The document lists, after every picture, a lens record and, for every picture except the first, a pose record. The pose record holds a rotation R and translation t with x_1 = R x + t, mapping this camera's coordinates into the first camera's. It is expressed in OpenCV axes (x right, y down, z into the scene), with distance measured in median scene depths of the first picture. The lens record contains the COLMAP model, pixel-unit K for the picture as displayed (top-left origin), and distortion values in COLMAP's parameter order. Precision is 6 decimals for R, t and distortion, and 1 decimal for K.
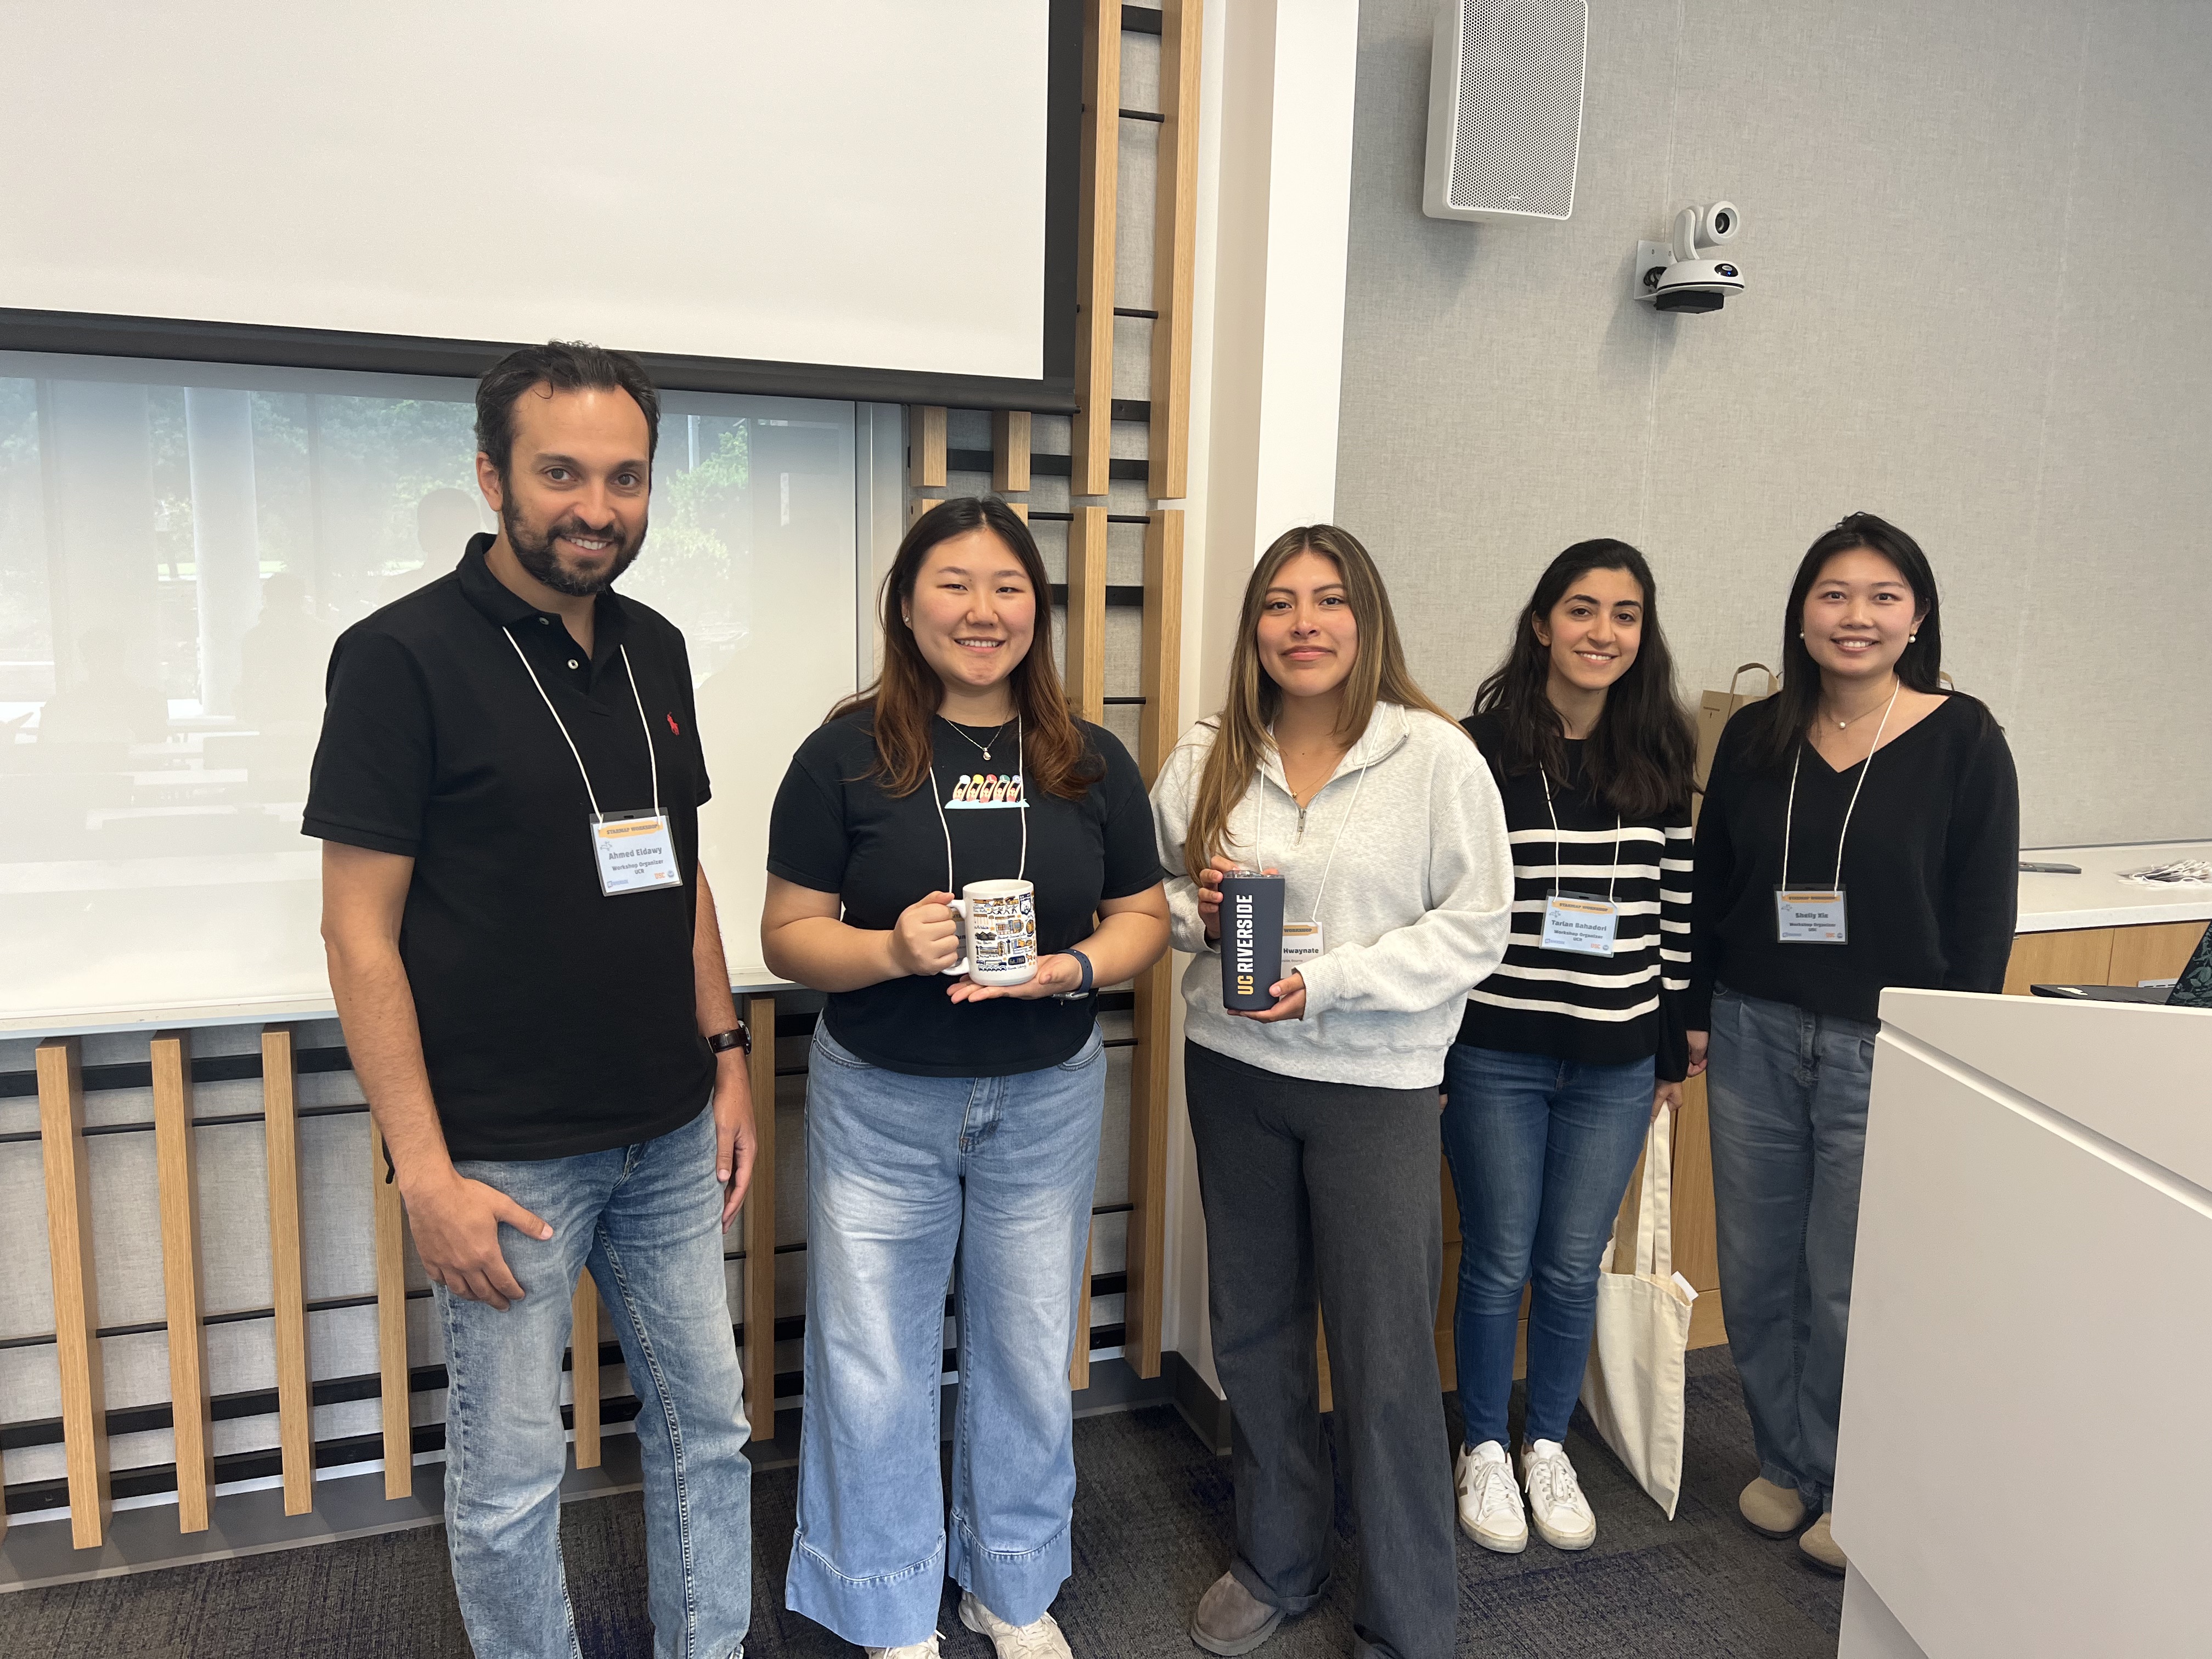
lens RADIAL K [[1616.1, 0, 1075.7], [0, 1616.1, 818.3], [0, 0, 1]] dist [0.042582, -0.037829]
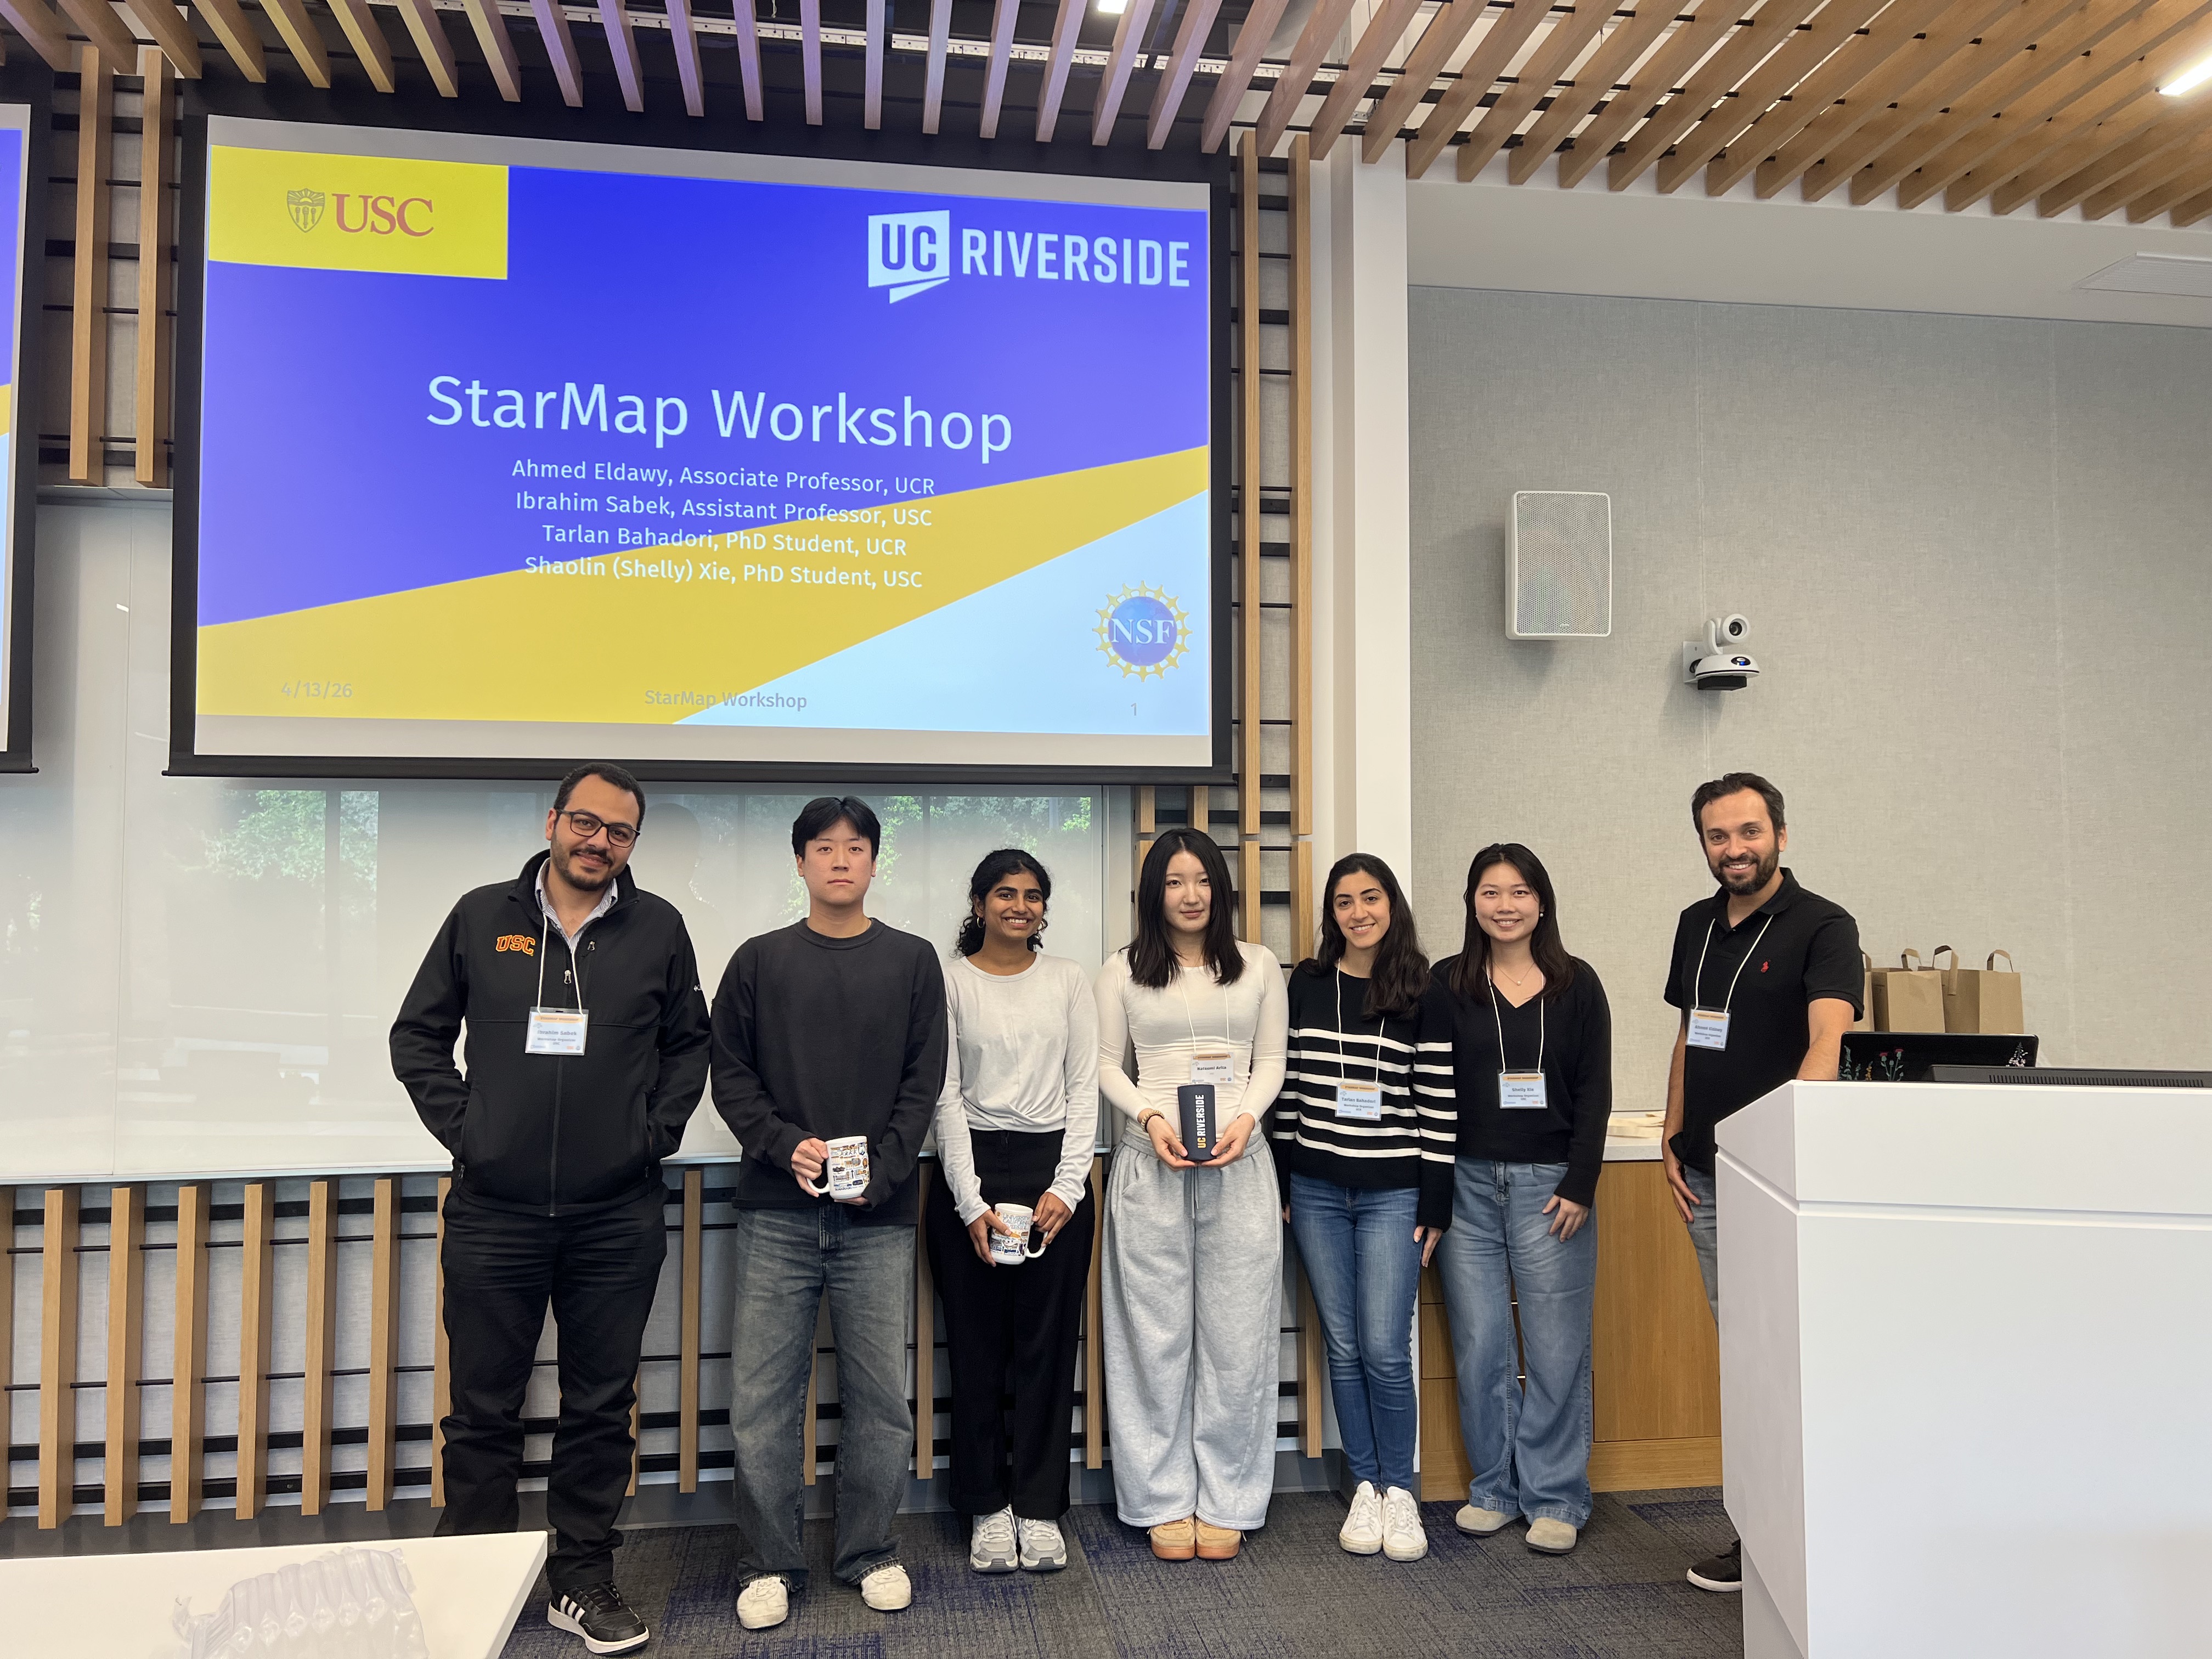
lens RADIAL K [[1616.1, 0, 1106.2], [0, 1616.1, 826.8], [0, 0, 1]] dist [0.042582, -0.037829]
pose [[0.978917, -0.037219, -0.200837, 0.141189], [-0.005157, 0.978441, -0.206461, 0.086700], [0.204191, 0.203144, 0.957621, -0.392581]]
